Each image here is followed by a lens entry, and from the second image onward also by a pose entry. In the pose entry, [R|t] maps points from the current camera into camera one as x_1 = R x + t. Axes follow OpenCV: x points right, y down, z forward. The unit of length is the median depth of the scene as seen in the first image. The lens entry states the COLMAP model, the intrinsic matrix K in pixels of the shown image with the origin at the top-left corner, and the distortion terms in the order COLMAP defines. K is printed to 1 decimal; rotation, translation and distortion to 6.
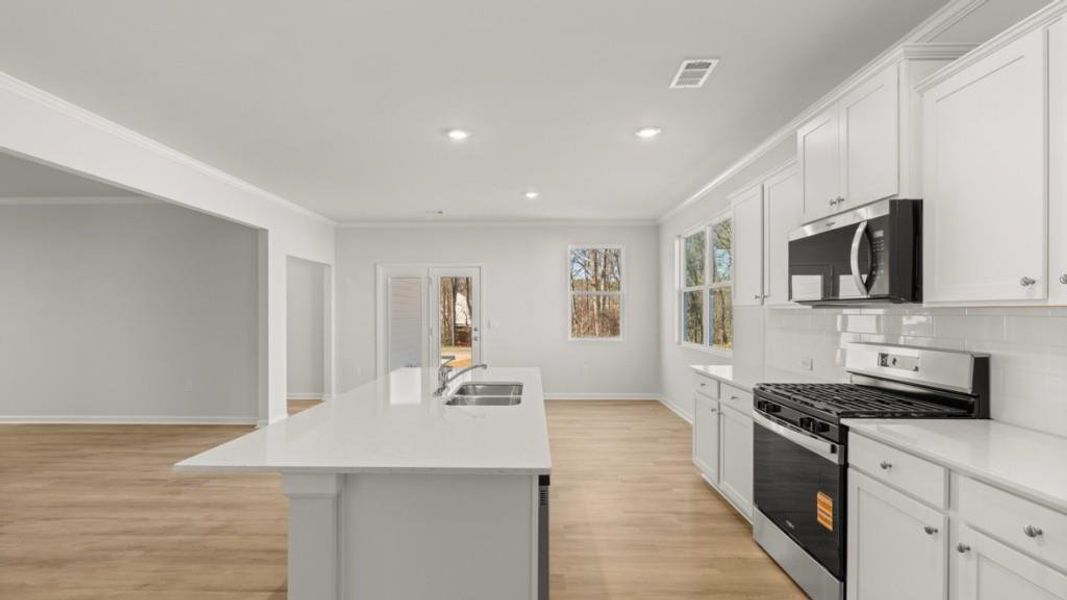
lens RADIAL K [[450.5, 0, 529.1], [0, 450.5, 312.7], [0, 0, 1]] dist [-0.002094, -0.000344]
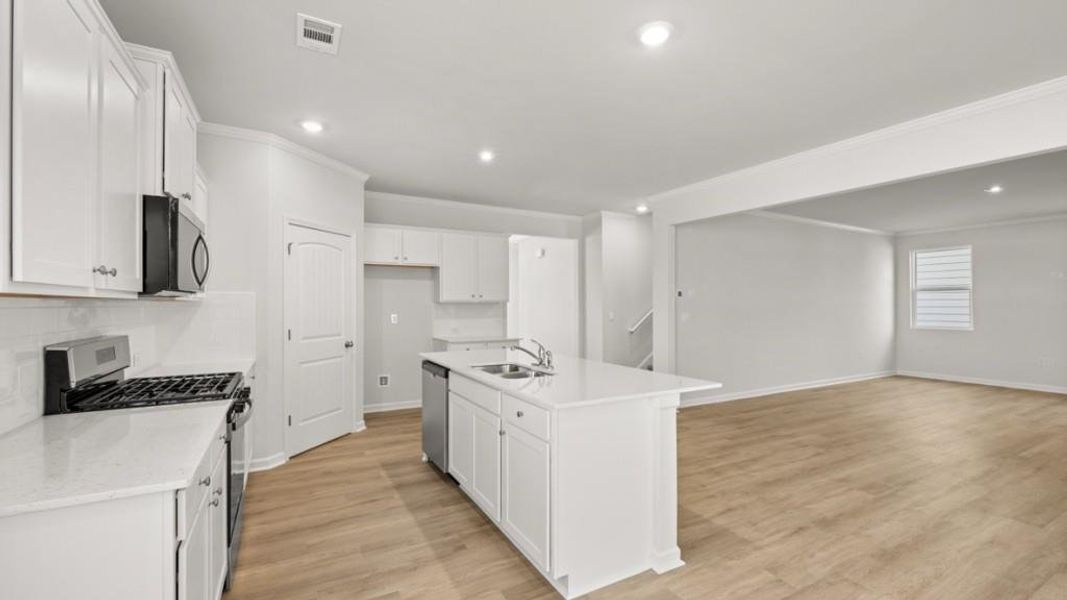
lens RADIAL K [[450.5, 0, 529.1], [0, 450.5, 312.7], [0, 0, 1]] dist [-0.002094, -0.000344]
pose [[-0.872405, 0.012360, -0.488628, 0.429753], [0.000522, 0.999703, 0.024356, -0.008508], [0.488784, 0.020993, -0.872152, 1.992282]]
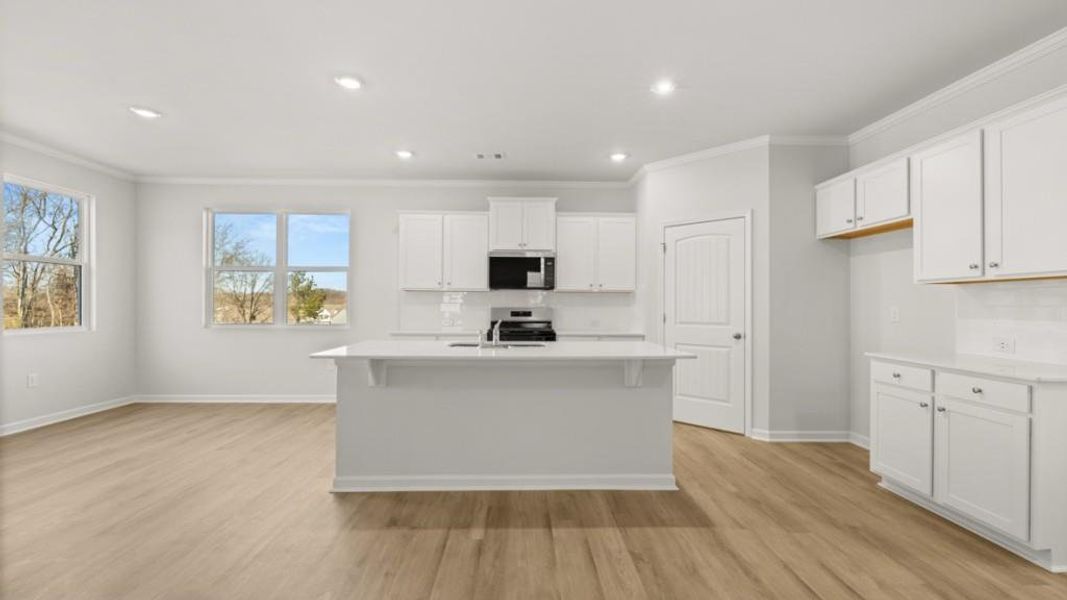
lens RADIAL K [[447.5, 0, 529.2], [0, 447.5, 301.8], [0, 0, 1]] dist [-0.001006, -0.000191]
pose [[-0.032023, 0.004890, 0.999475, -1.396777], [-0.003502, 0.999981, -0.005004, 0.048422], [-0.999481, -0.003661, -0.032006, 0.904309]]
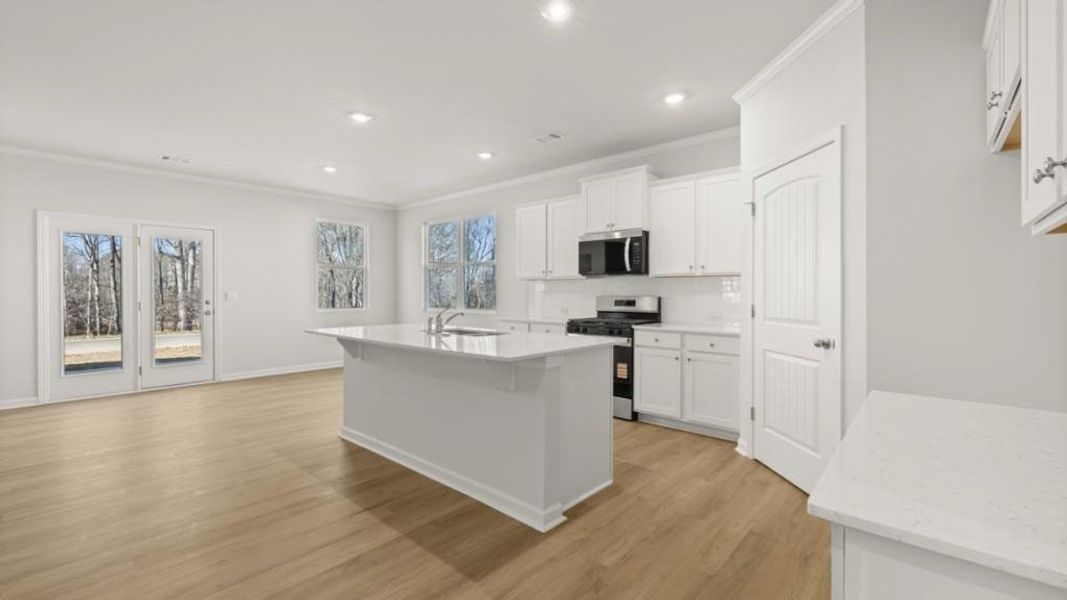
lens RADIAL K [[446.8, 0, 526.2], [0, 446.8, 291.4], [0, 0, 1]] dist [0.000689, 0.000040]
pose [[0.663823, 0.000819, 0.747889, -0.953093], [0.001058, 0.999997, -0.002034, 0.049877], [-0.747889, 0.002141, 0.663821, -0.055770]]
